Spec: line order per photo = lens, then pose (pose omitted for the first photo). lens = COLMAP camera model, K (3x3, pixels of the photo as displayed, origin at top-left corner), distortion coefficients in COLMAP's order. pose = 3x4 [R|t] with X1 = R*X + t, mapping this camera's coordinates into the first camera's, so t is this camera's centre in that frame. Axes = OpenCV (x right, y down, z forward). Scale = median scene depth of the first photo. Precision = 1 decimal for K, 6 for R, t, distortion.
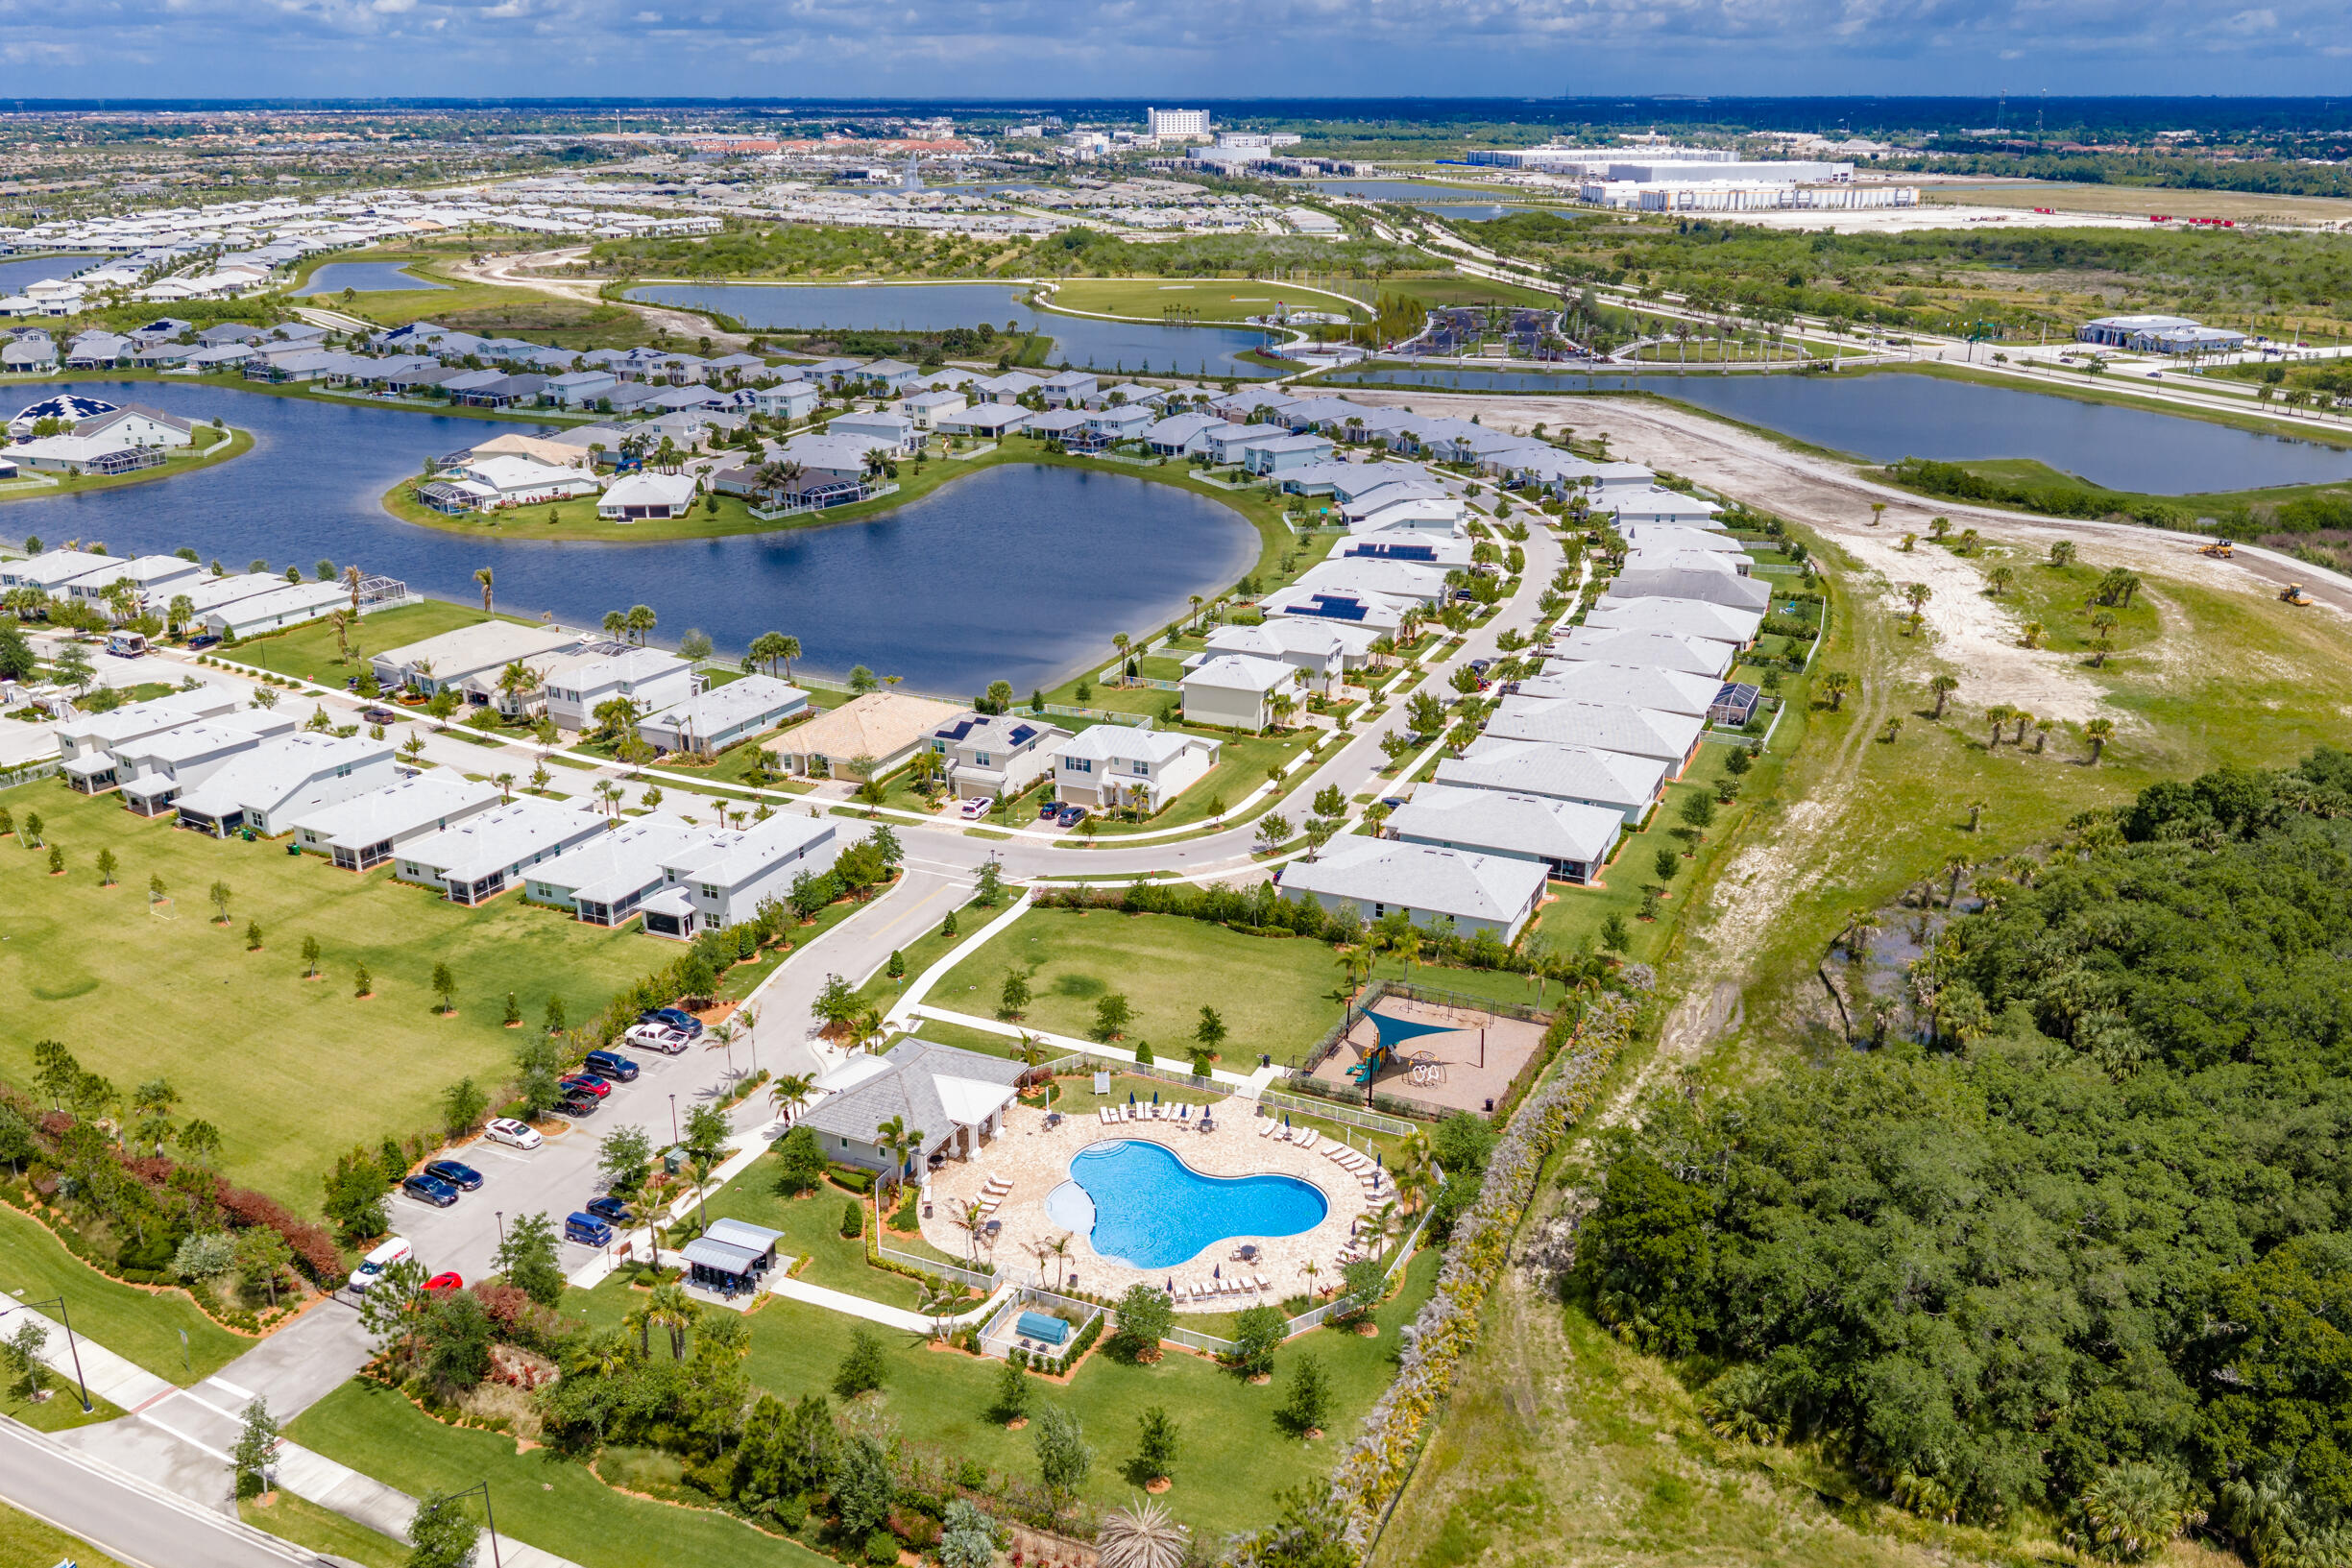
lens RADIAL K [[1963.3, 0, 1184.1], [0, 1963.3, 784.2], [0, 0, 1]] dist [0.033883, -0.062954]
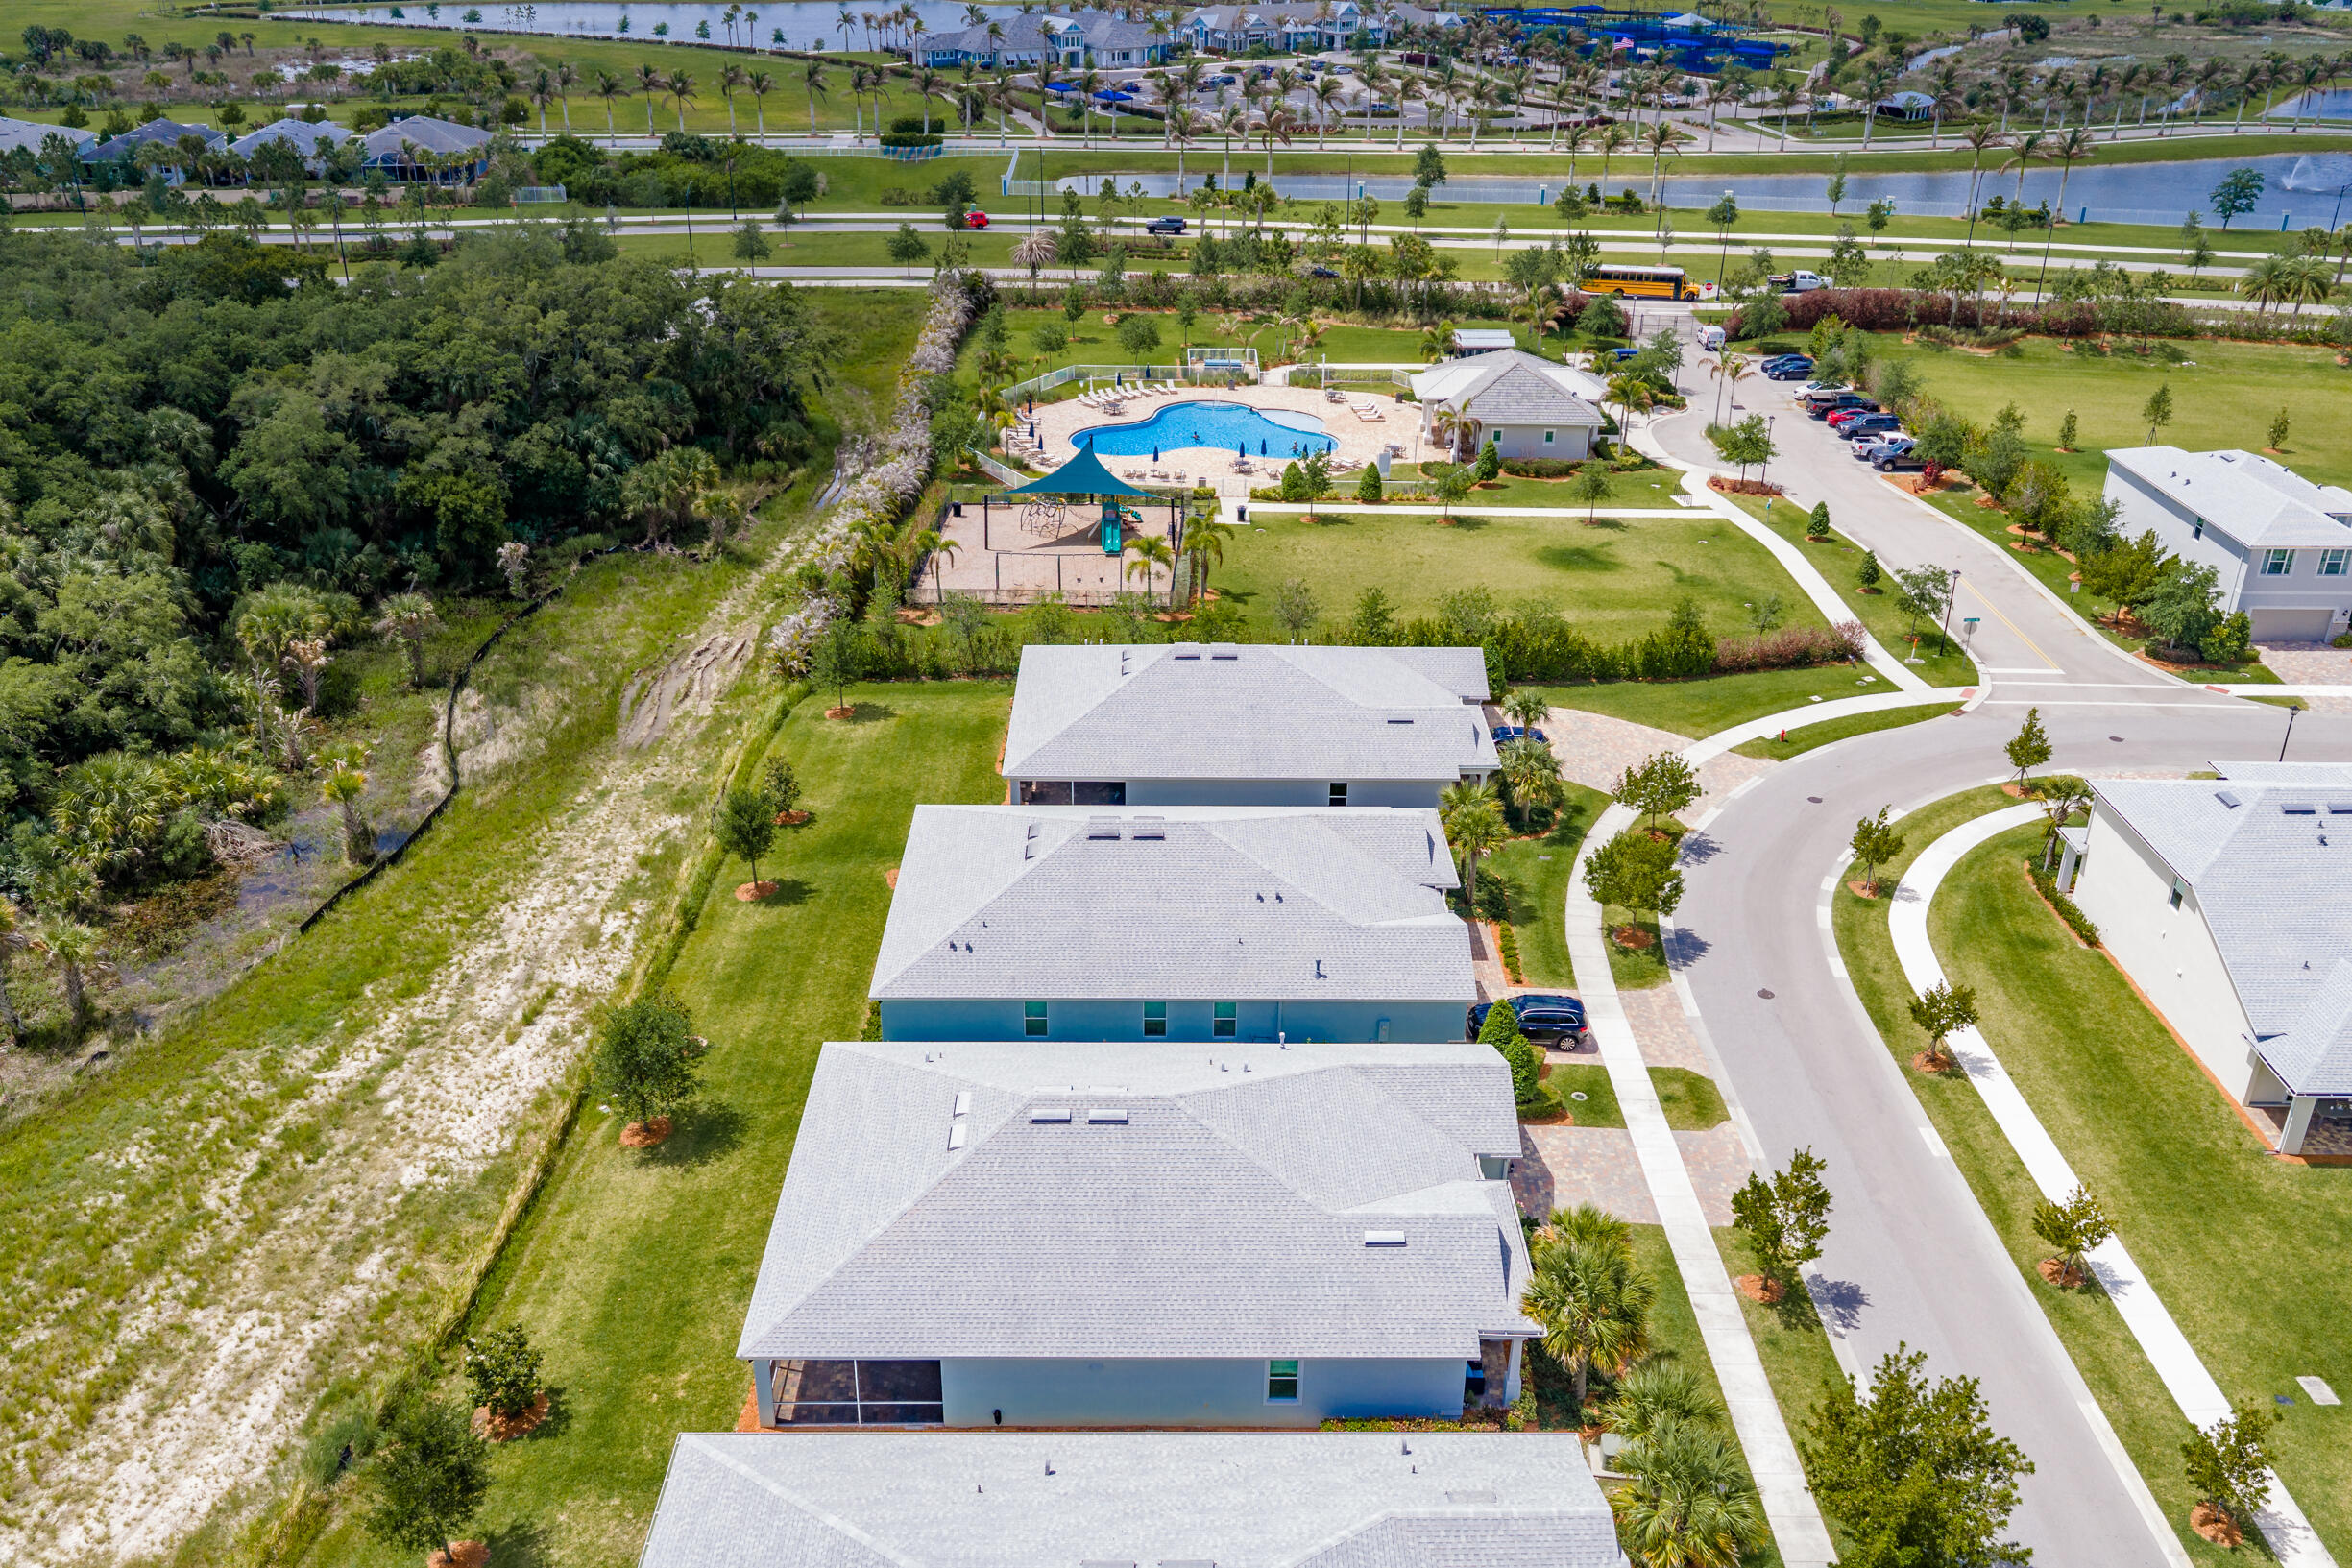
lens RADIAL K [[1952.3, 0, 1181.0], [0, 1952.3, 792.8], [0, 0, 1]] dist [0.019463, -0.030010]
pose [[-0.912249, 0.172806, -0.371402, 0.272660], [-0.144301, 0.712984, 0.686172, -0.230799], [0.383378, 0.679553, -0.625483, 1.121639]]
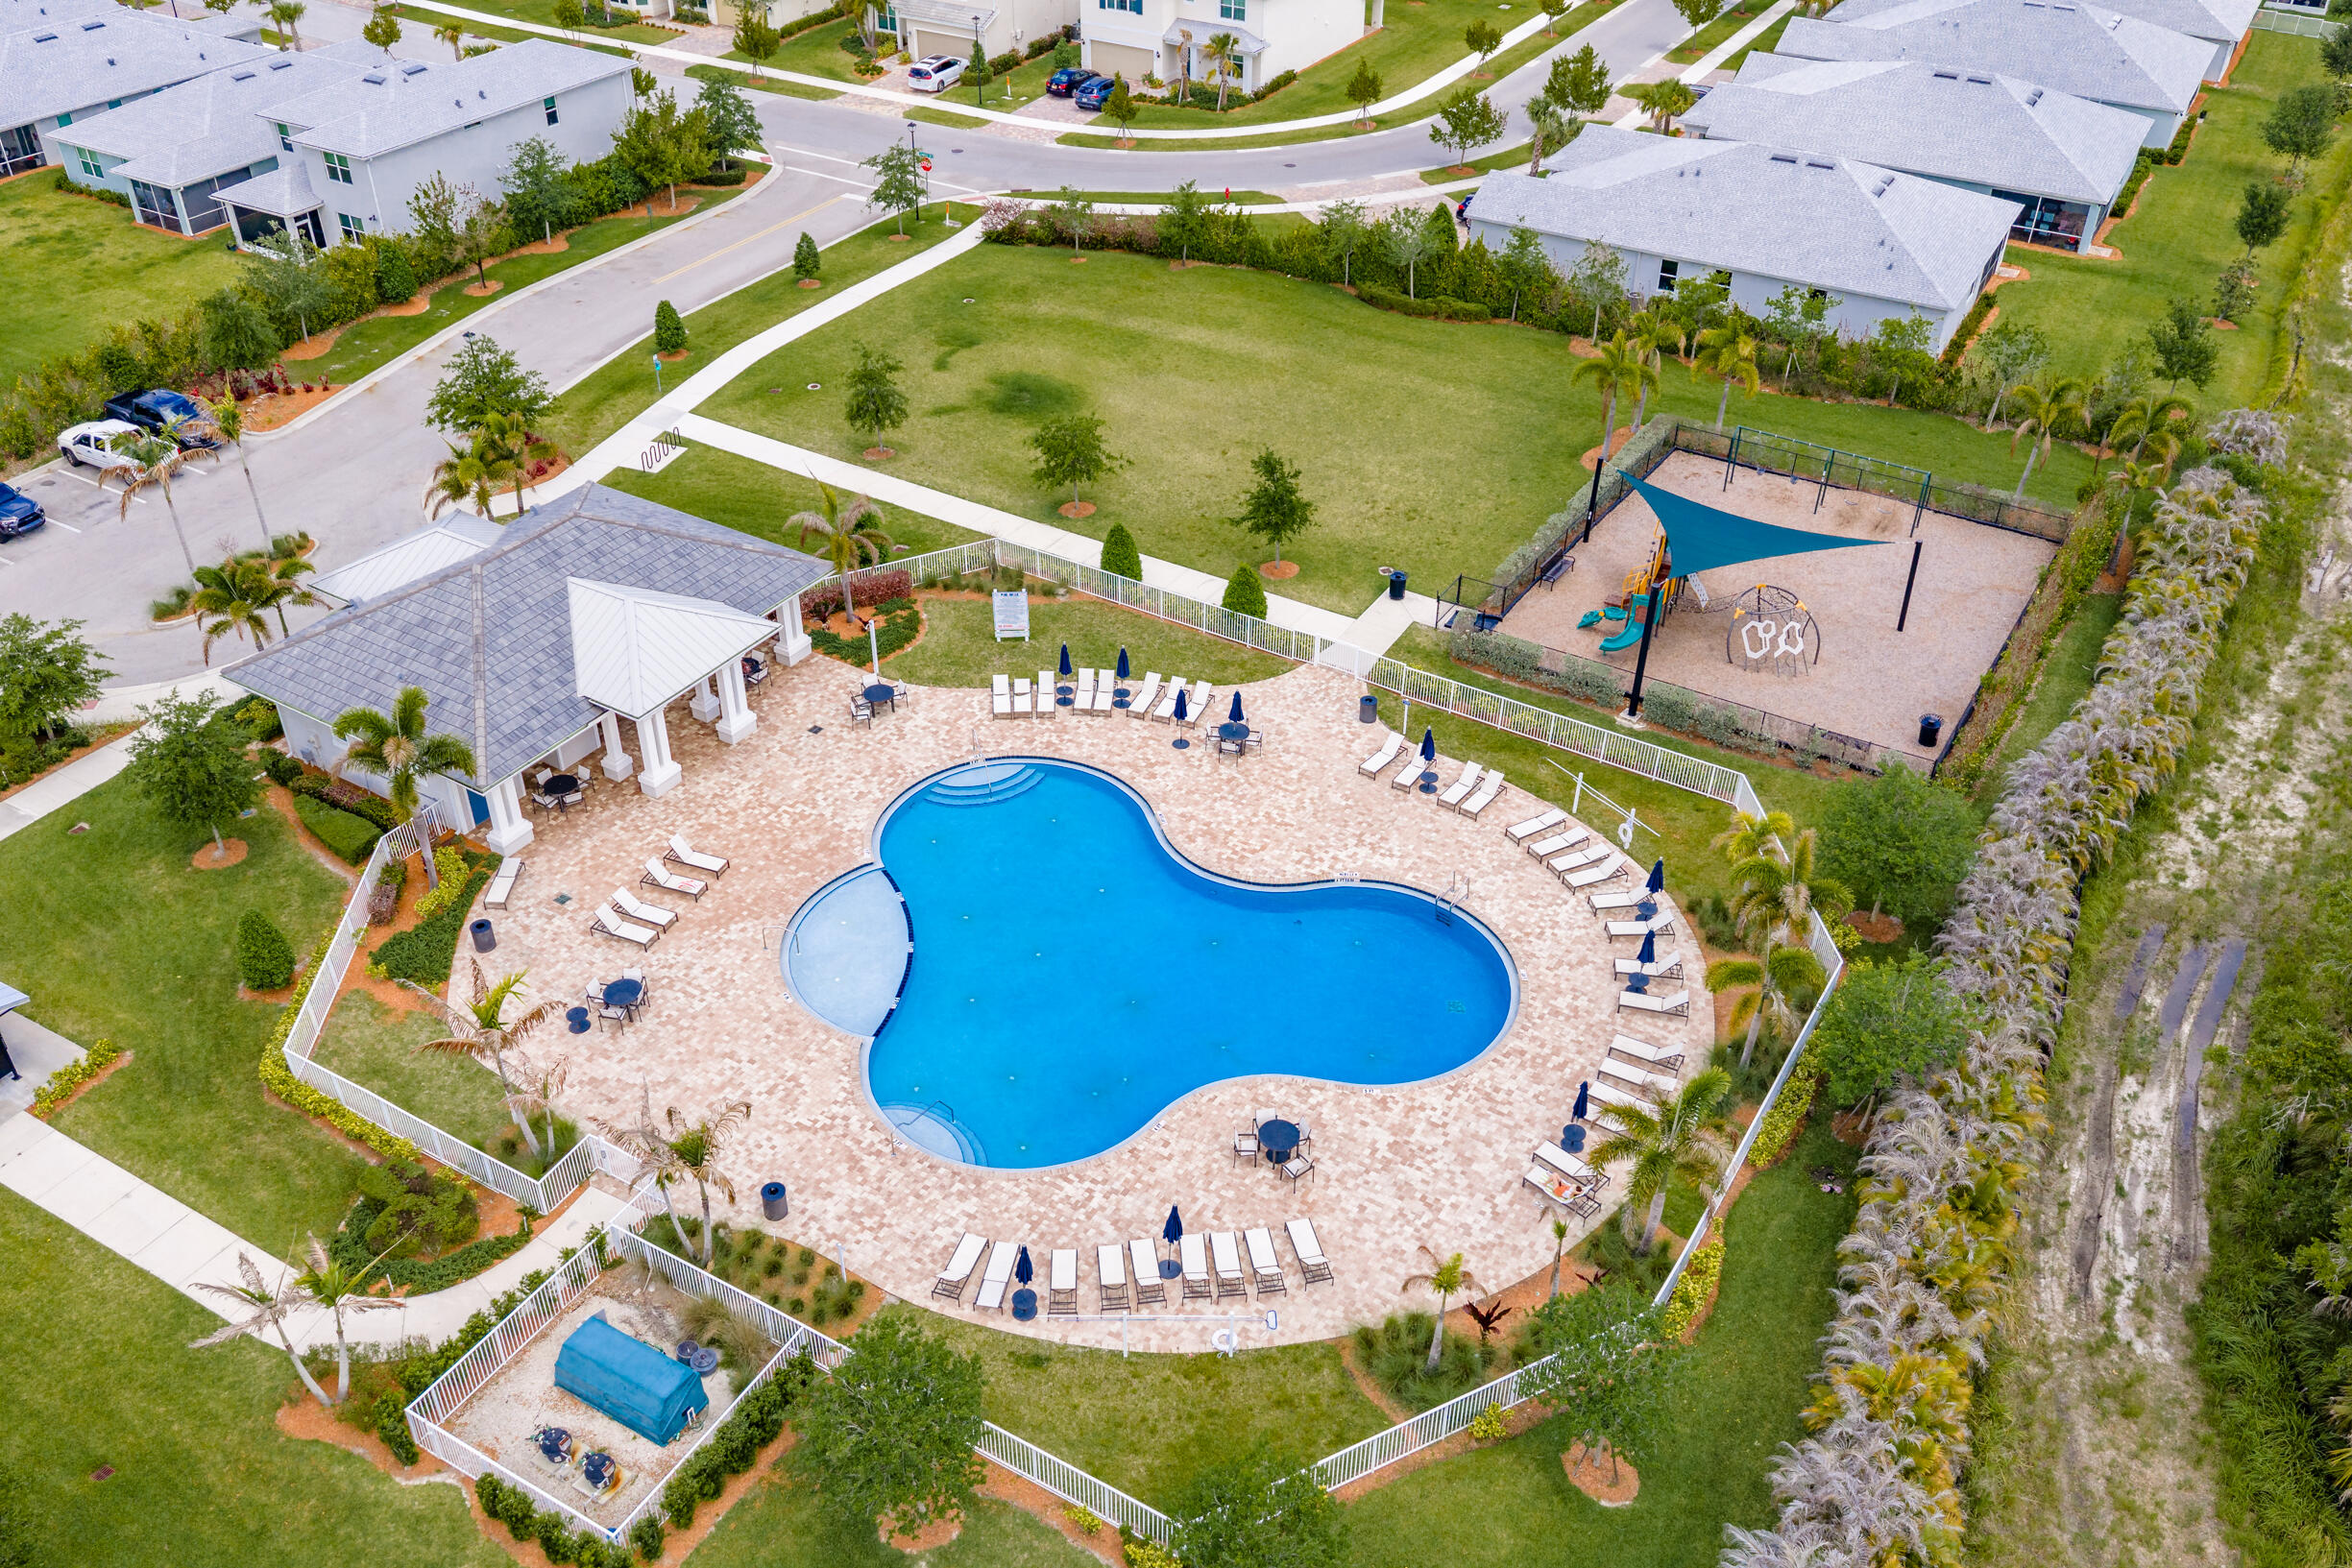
lens RADIAL K [[1952.3, 0, 1181.0], [0, 1952.3, 792.8], [0, 0, 1]] dist [0.019463, -0.030010]
pose [[0.993947, 0.071440, -0.083456, 0.023923], [-0.045060, 0.957951, 0.283371, 0.045687], [0.100191, -0.277896, 0.955372, 0.403636]]
